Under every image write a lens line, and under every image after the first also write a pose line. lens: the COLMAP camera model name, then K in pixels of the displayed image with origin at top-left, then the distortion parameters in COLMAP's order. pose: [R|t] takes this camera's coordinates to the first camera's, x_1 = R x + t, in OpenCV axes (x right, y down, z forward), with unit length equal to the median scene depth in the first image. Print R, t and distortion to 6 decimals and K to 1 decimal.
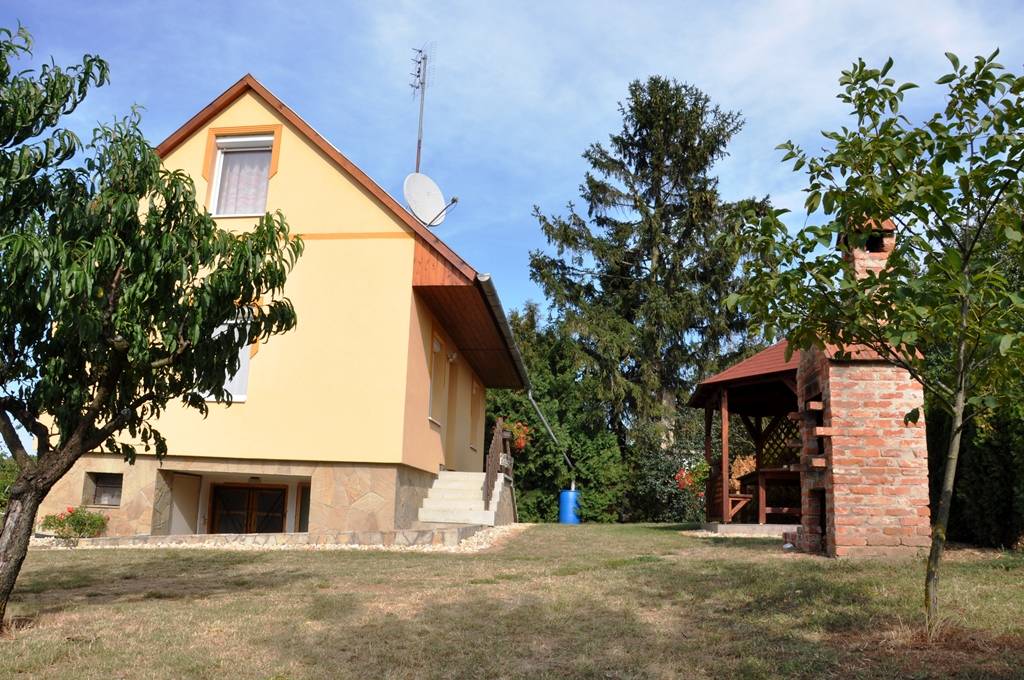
lens RADIAL K [[792.7, 0, 512.0], [0, 792.7, 340.0], [0, 0, 1]] dist [-0.163924, 0.126776]
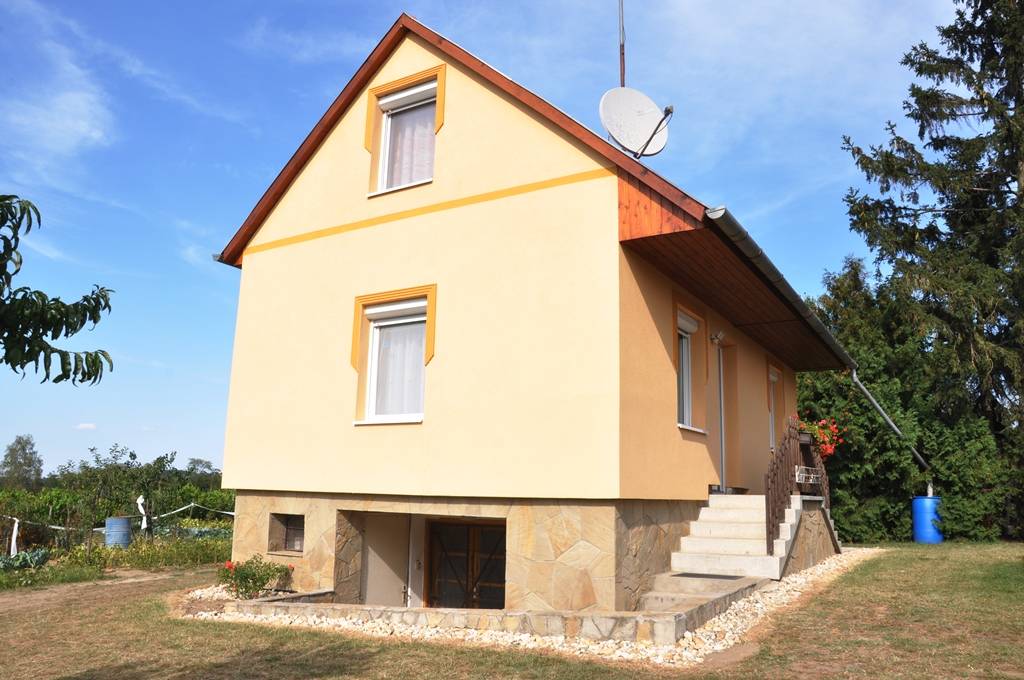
lens RADIAL K [[792.7, 0, 512.0], [0, 792.7, 340.0], [0, 0, 1]] dist [-0.163924, 0.126776]
pose [[0.900570, -0.095262, -0.424145, 0.039788], [0.100667, 0.994873, -0.009705, 0.008011], [0.422895, -0.033957, 0.905542, 0.174202]]
